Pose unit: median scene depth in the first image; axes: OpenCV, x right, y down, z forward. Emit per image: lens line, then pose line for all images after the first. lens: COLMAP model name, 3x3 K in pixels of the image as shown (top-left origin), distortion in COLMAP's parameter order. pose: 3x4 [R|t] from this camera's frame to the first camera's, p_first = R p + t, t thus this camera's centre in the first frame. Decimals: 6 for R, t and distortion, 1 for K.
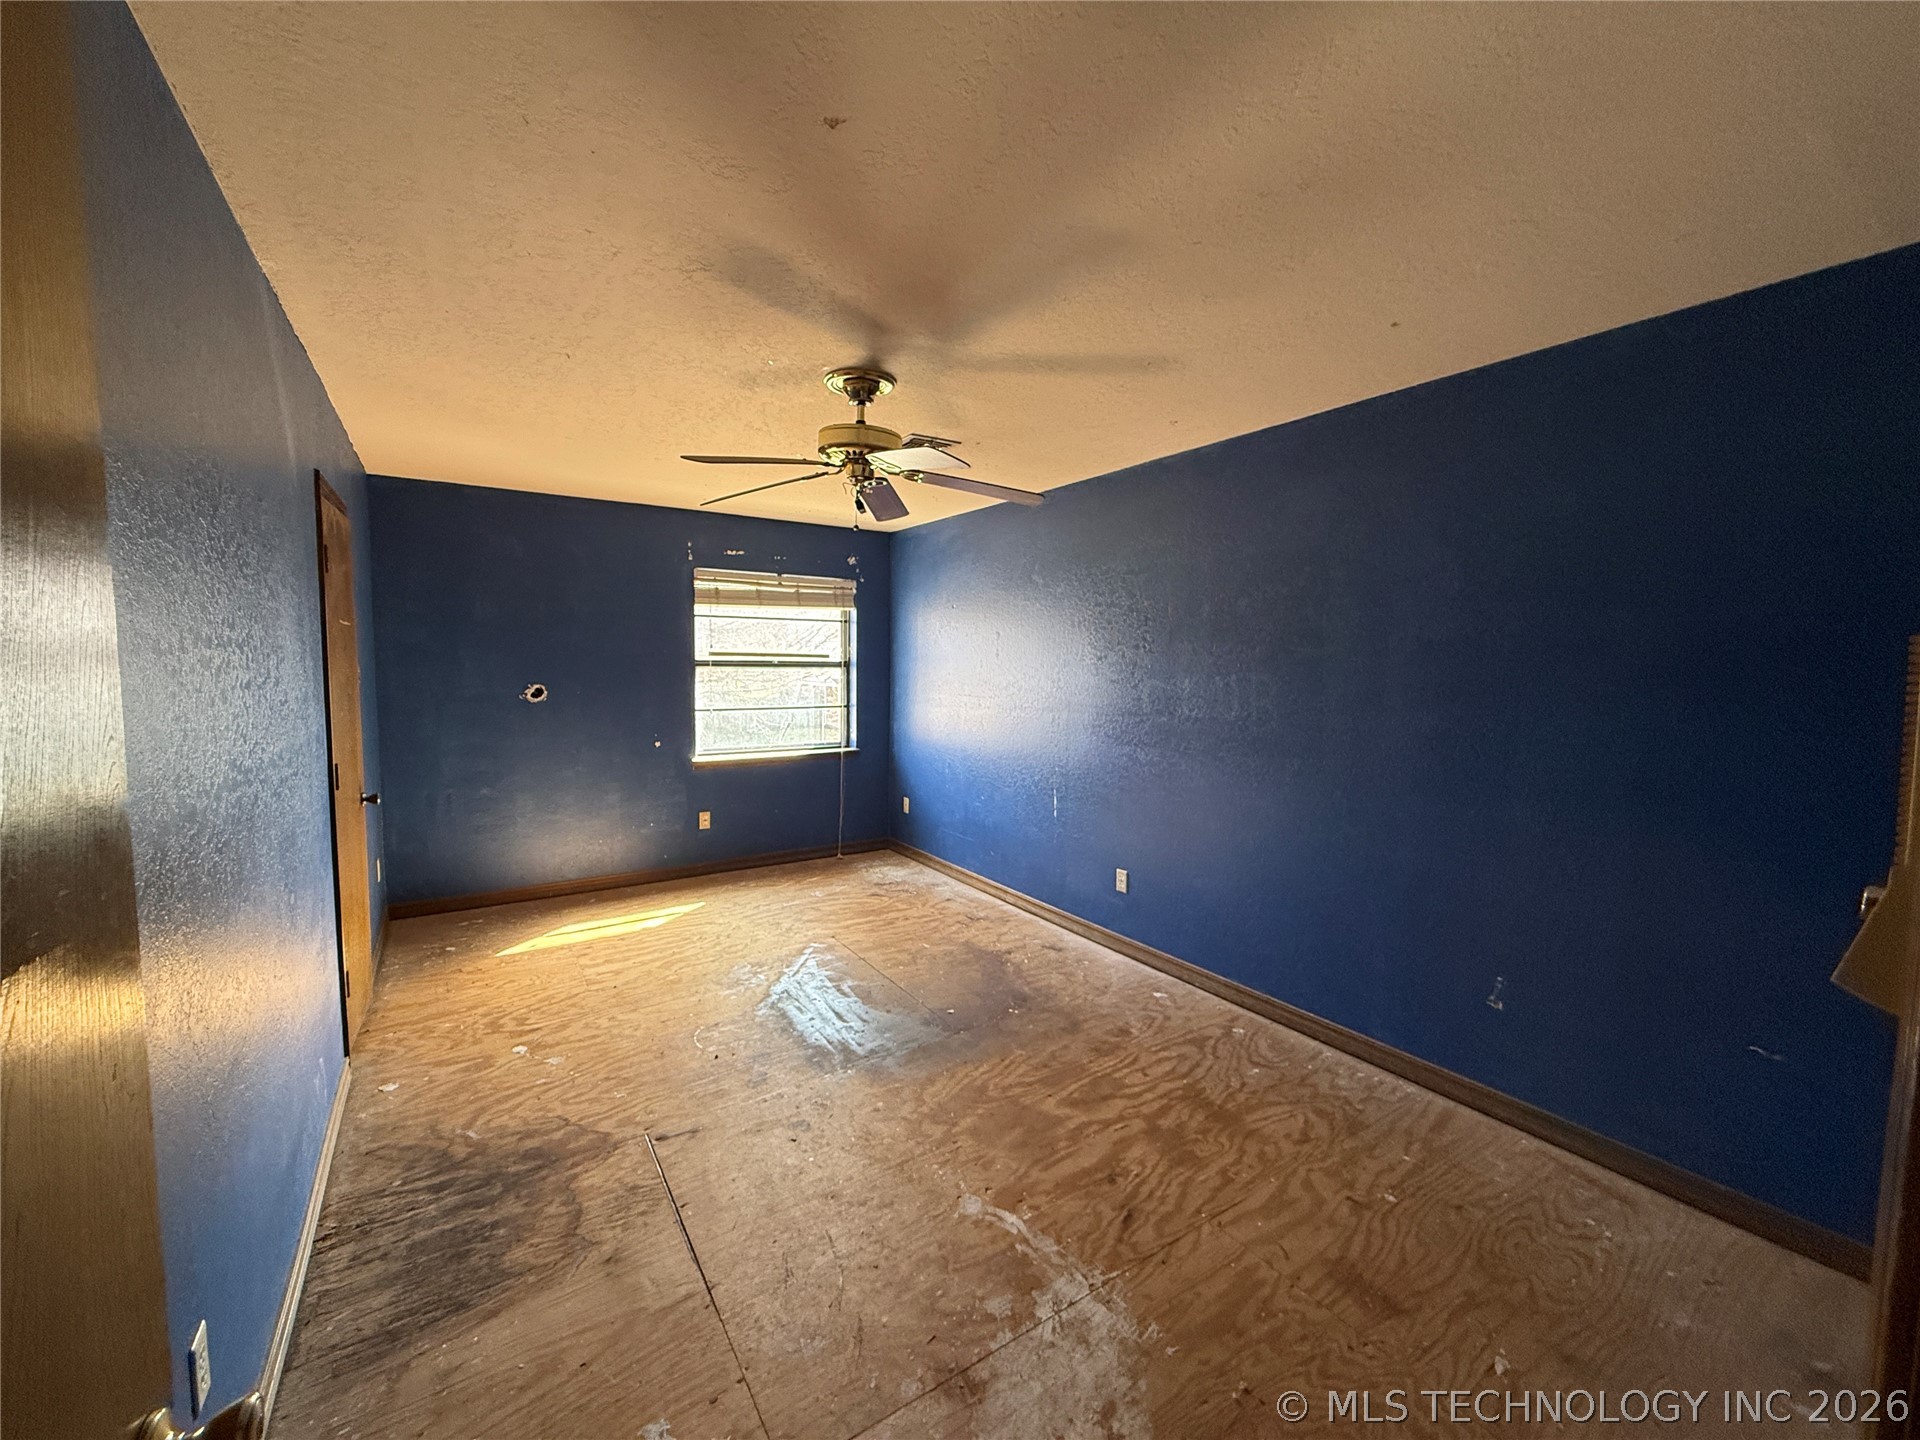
lens RADIAL K [[763.1, 0, 954.4], [0, 763.1, 720.4], [0, 0, 1]] dist [0.000307, 0.000615]
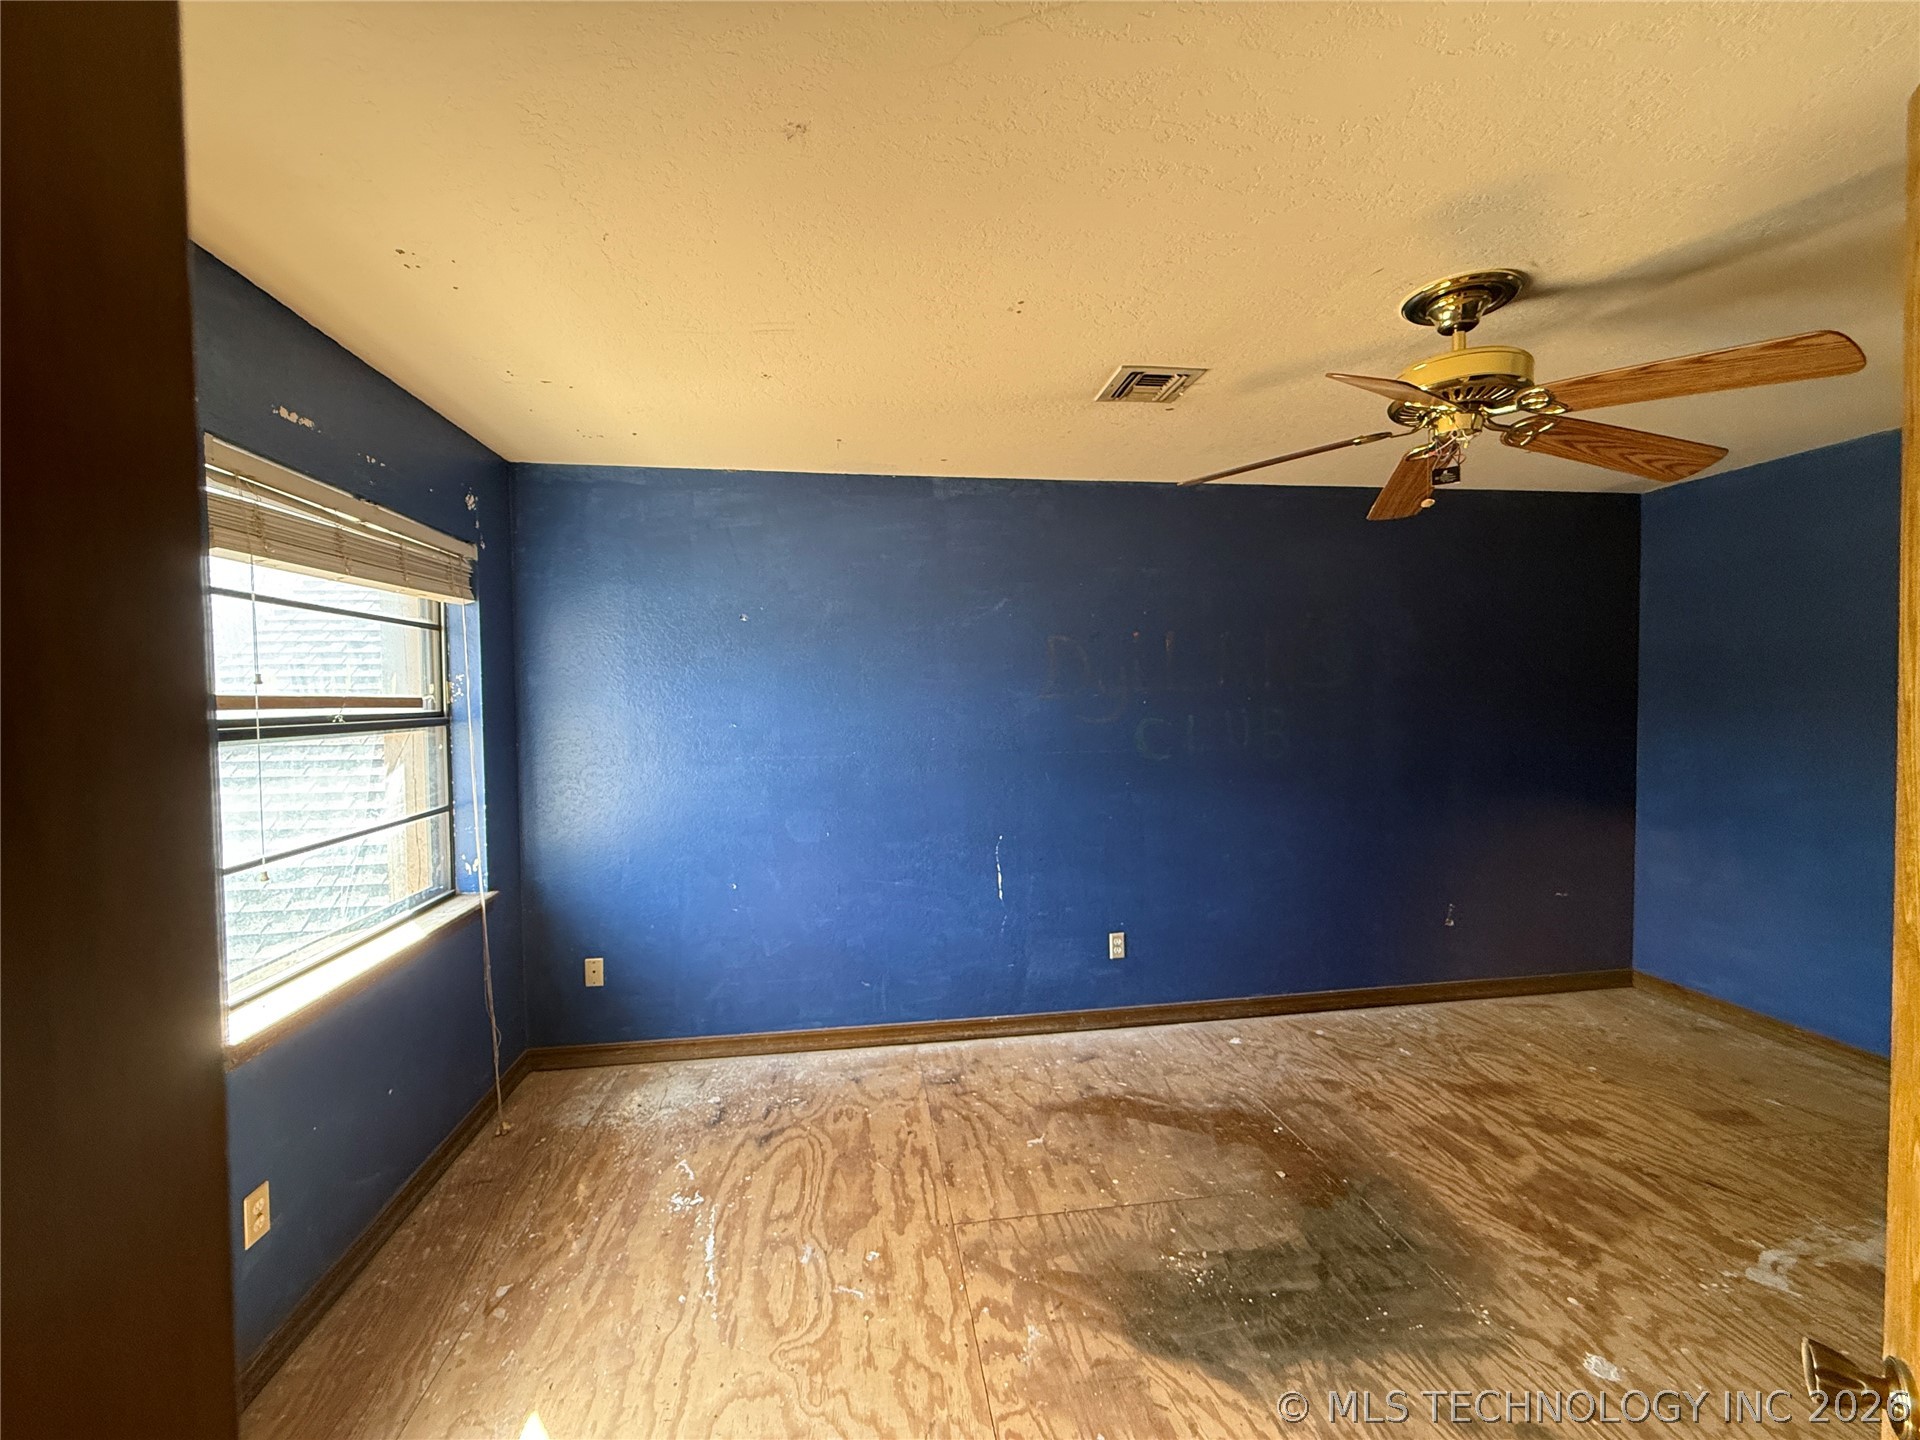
lens RADIAL K [[763.1, 0, 954.4], [0, 763.1, 720.4], [0, 0, 1]] dist [0.000307, 0.000615]
pose [[0.423645, -0.045080, 0.904706, -0.635262], [0.088110, 0.996076, 0.008374, -0.071719], [-0.901533, 0.076166, 0.425954, 0.760511]]
